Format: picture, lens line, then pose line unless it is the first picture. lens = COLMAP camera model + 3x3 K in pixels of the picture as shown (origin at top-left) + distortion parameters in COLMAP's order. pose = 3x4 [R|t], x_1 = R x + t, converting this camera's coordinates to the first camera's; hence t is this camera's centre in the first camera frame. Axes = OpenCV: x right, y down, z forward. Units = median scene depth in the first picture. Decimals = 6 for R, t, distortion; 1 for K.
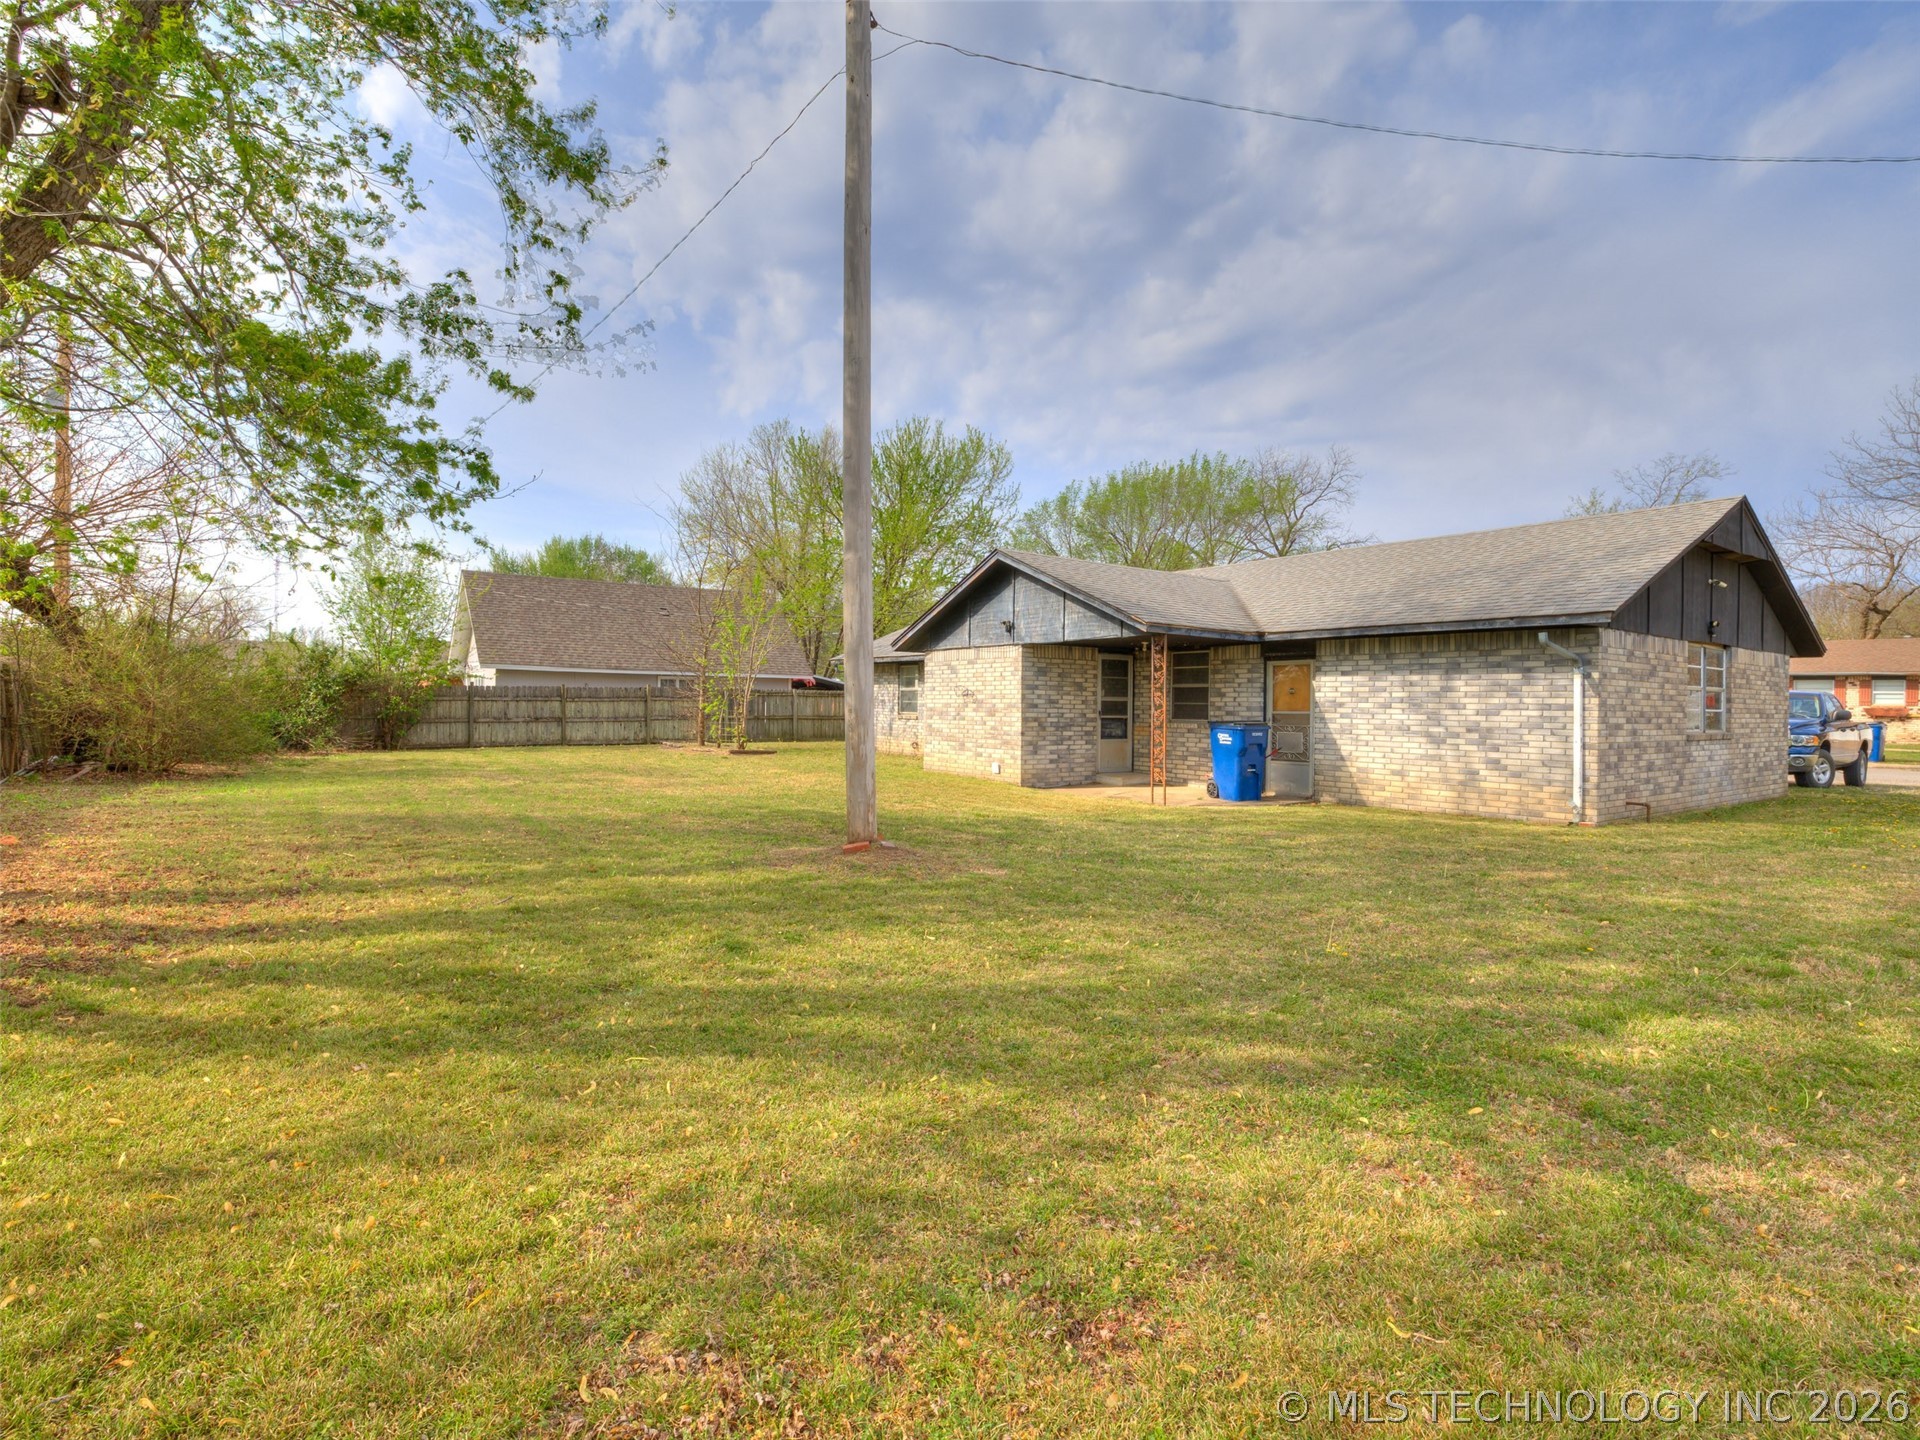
lens RADIAL K [[911.4, 0, 960.0], [0, 911.4, 720.0], [0, 0, 1]] dist [-0.003670, 0.000395]
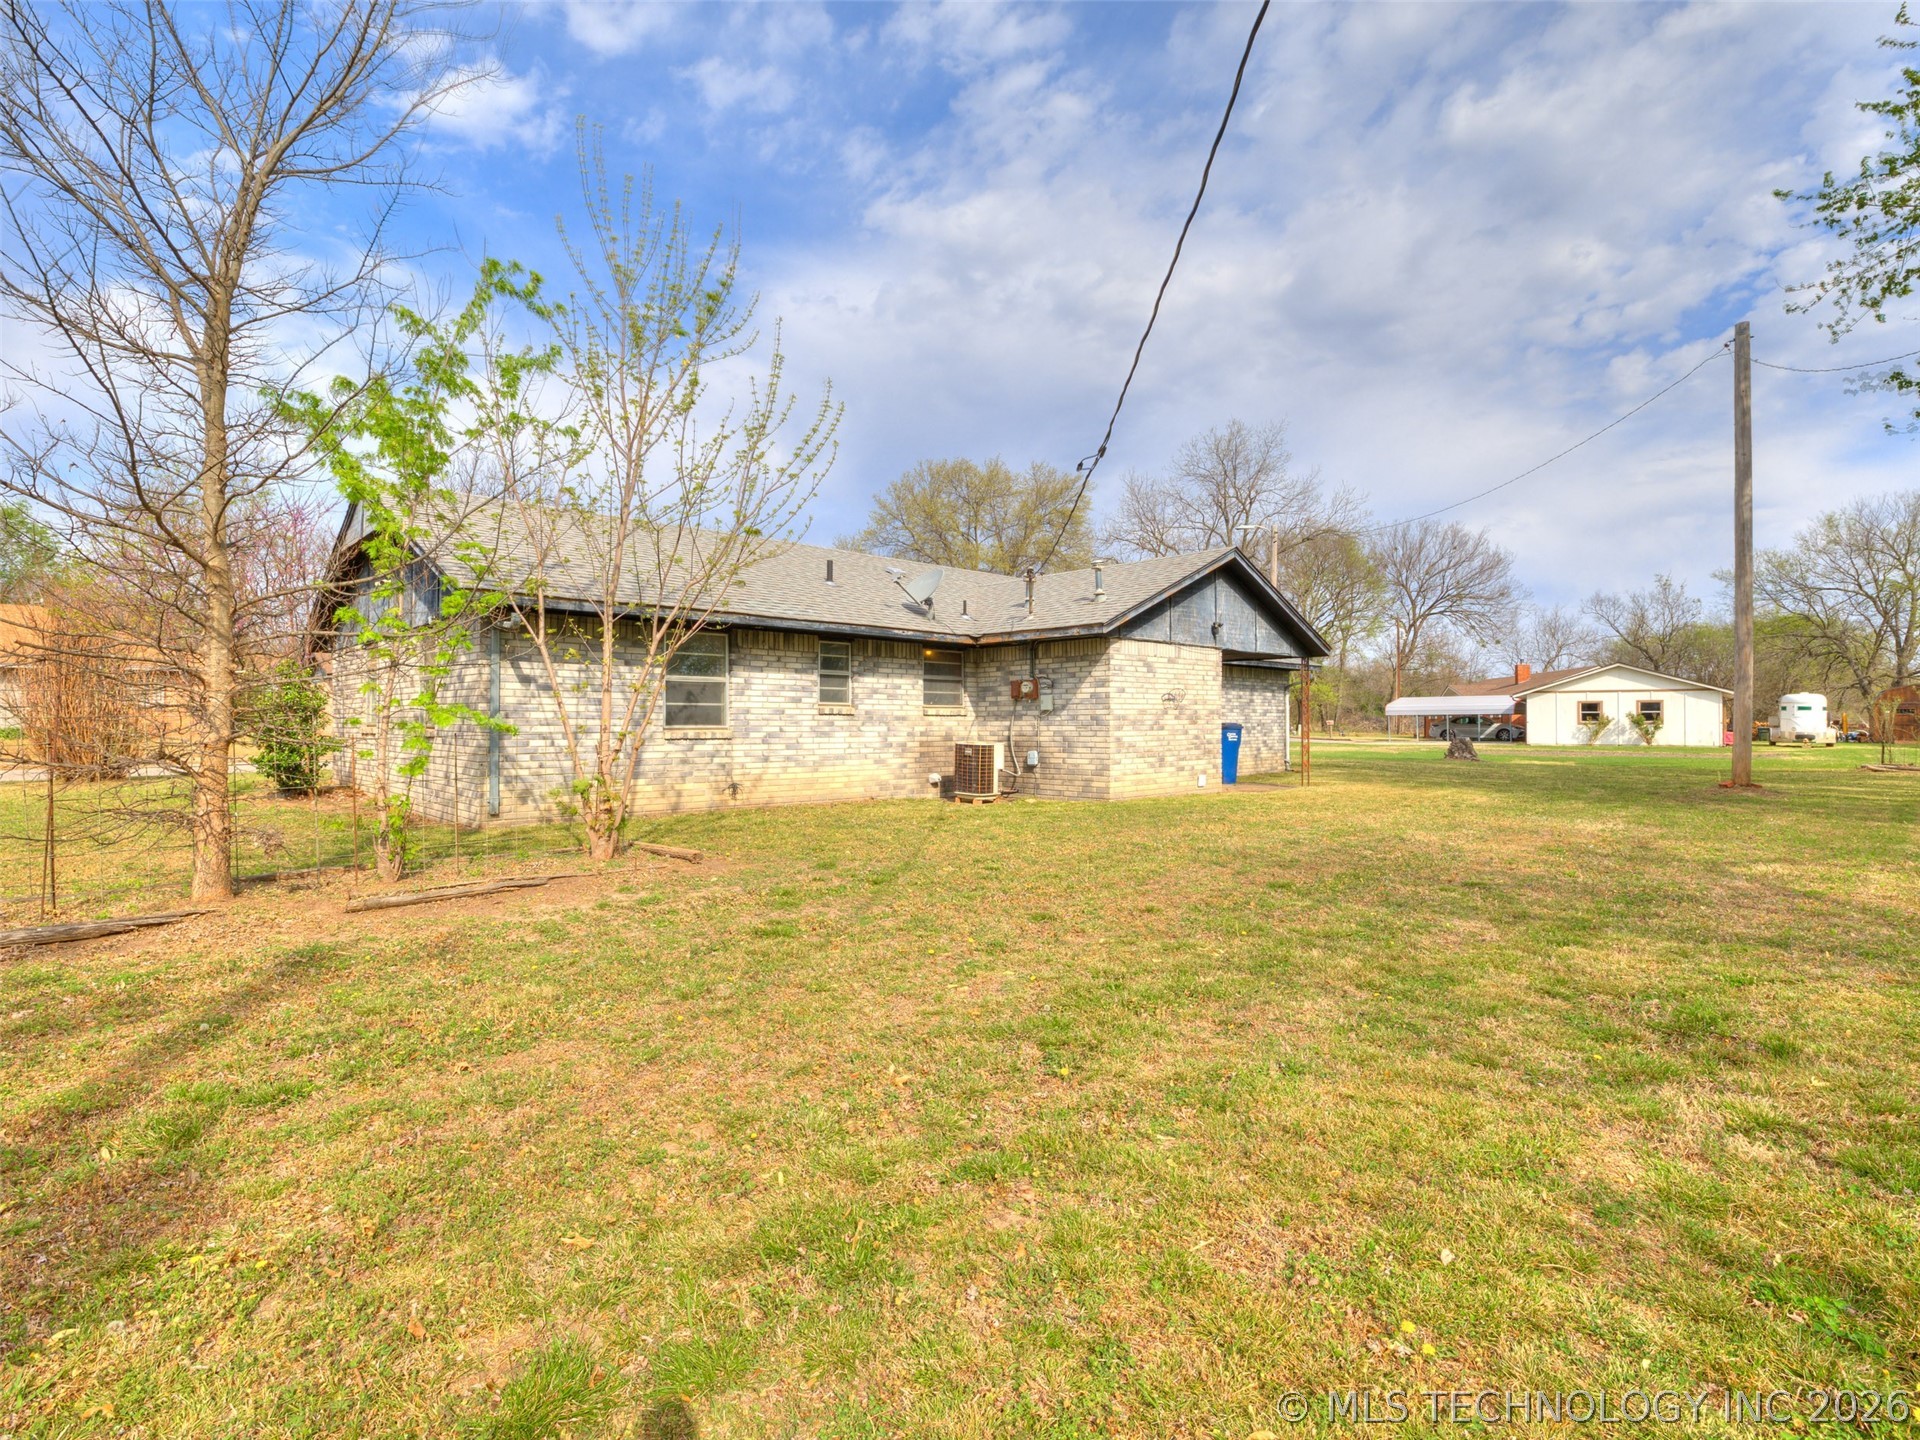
lens RADIAL K [[911.4, 0, 960.0], [0, 911.4, 720.0], [0, 0, 1]] dist [-0.003670, 0.000395]
pose [[-0.129154, -0.019132, 0.991440, -0.797380], [0.009038, 0.999750, 0.020470, -0.027557], [-0.991583, 0.011605, -0.128949, 1.298478]]
